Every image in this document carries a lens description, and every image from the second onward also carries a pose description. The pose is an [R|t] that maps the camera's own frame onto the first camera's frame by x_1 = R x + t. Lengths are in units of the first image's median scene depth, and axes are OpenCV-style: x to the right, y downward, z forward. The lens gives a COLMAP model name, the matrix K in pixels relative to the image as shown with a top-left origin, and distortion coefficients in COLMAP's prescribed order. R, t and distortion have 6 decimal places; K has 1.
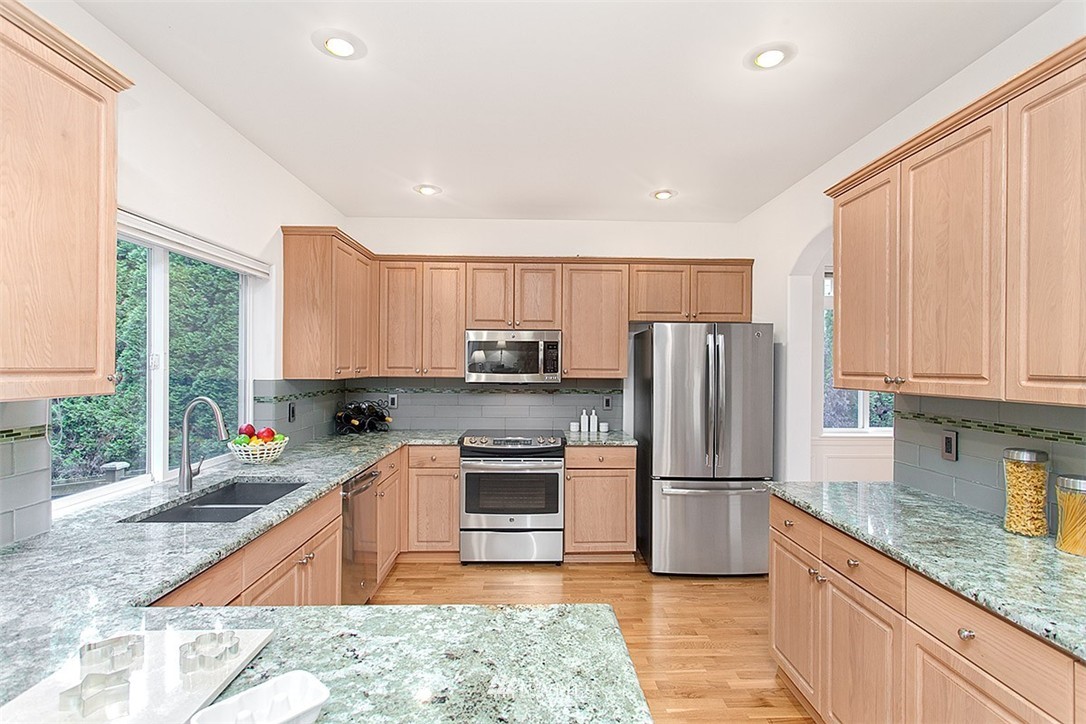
lens RADIAL K [[522.3, 0, 543.5], [0, 522.3, 364.9], [0, 0, 1]] dist [0.002836, 0.001575]
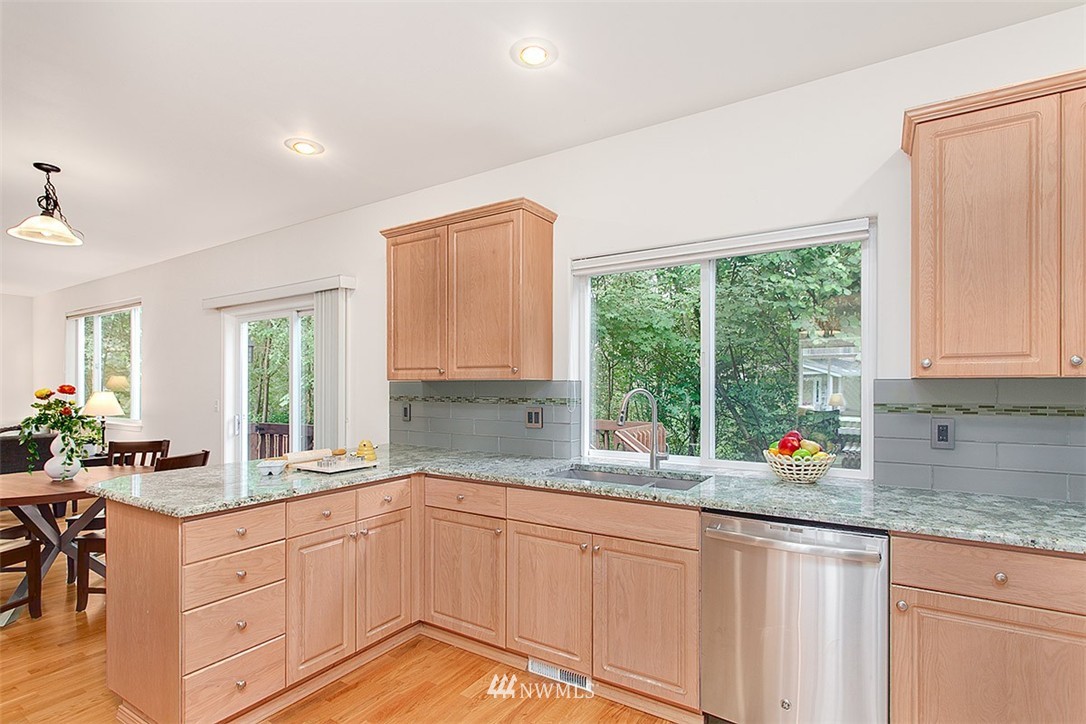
lens RADIAL K [[522.3, 0, 548.2], [0, 522.3, 384.6], [0, 0, 1]] dist [0.002836, 0.001575]
pose [[-0.546822, -0.007869, -0.837212, 0.250887], [-0.002728, 0.999967, -0.007617, 0.035764], [0.837244, -0.001882, -0.546826, 0.844146]]
